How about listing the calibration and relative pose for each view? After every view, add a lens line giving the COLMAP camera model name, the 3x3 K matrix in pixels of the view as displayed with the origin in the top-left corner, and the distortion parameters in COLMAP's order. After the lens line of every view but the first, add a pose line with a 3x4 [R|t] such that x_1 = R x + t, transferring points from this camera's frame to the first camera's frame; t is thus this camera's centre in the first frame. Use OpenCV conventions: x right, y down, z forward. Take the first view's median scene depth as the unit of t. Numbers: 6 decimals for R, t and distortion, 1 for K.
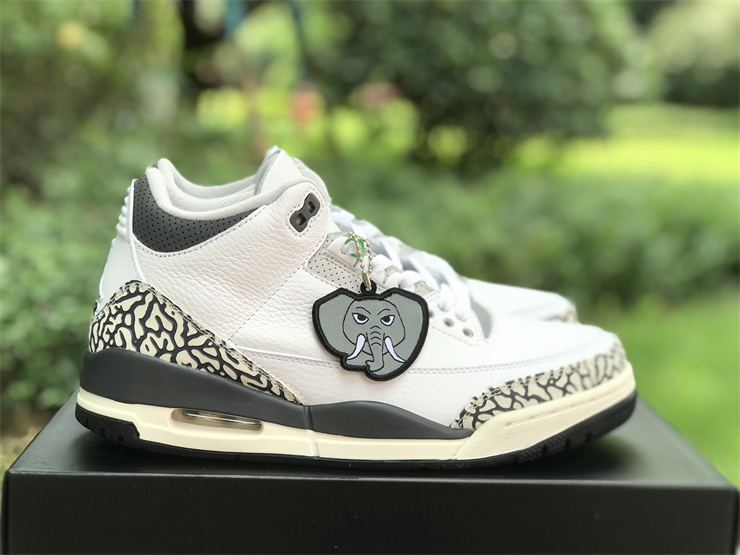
lens RADIAL K [[1221.2, 0, 368.8], [0, 1221.2, 259.9], [0, 0, 1]] dist [0.041517, -0.023444]
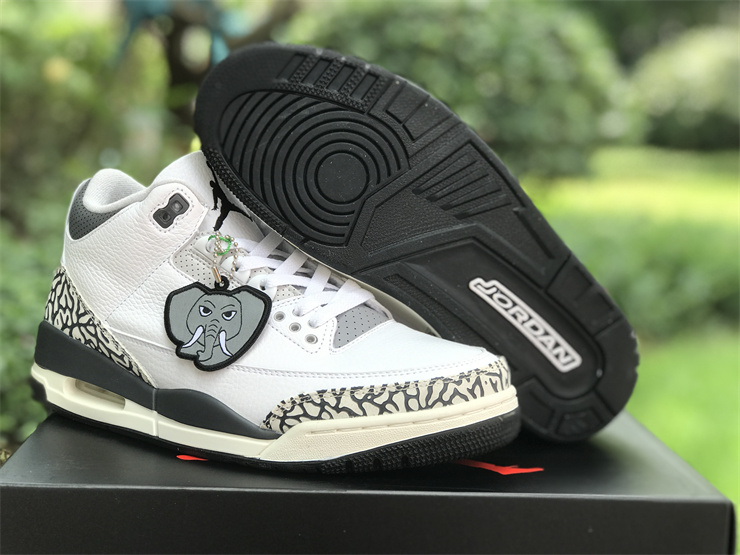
lens RADIAL K [[1221.2, 0, 368.8], [0, 1221.2, 259.9], [0, 0, 1]] dist [0.041517, -0.023444]
pose [[0.830301, 0.062458, -0.553805, 0.693735], [-0.083288, 0.996447, -0.012492, 0.003726], [0.551057, 0.056497, 0.832553, 0.194957]]
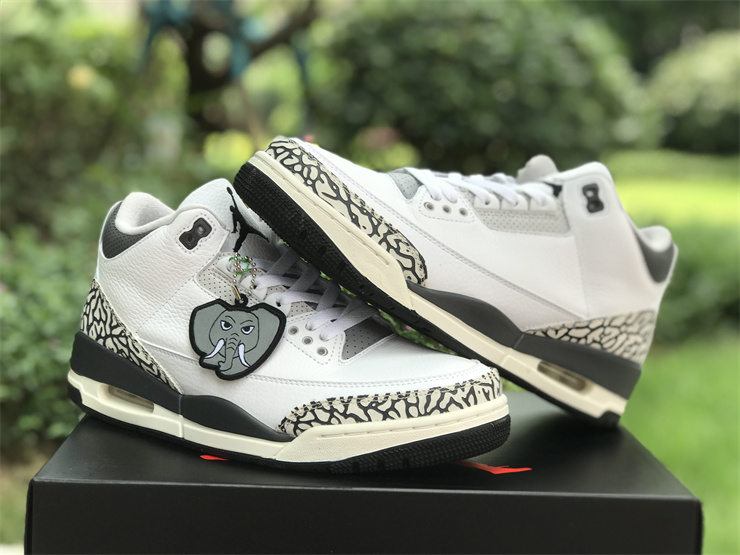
lens RADIAL K [[1256.8, 0, 370.0], [0, 1256.8, 277.5], [0, 0, 1]] dist [-0.032464, 0.122268]
pose [[0.820890, 0.076826, -0.565895, 0.780941], [-0.087395, 0.996138, 0.008461, -0.021123], [0.564360, 0.042511, 0.824434, 0.086835]]
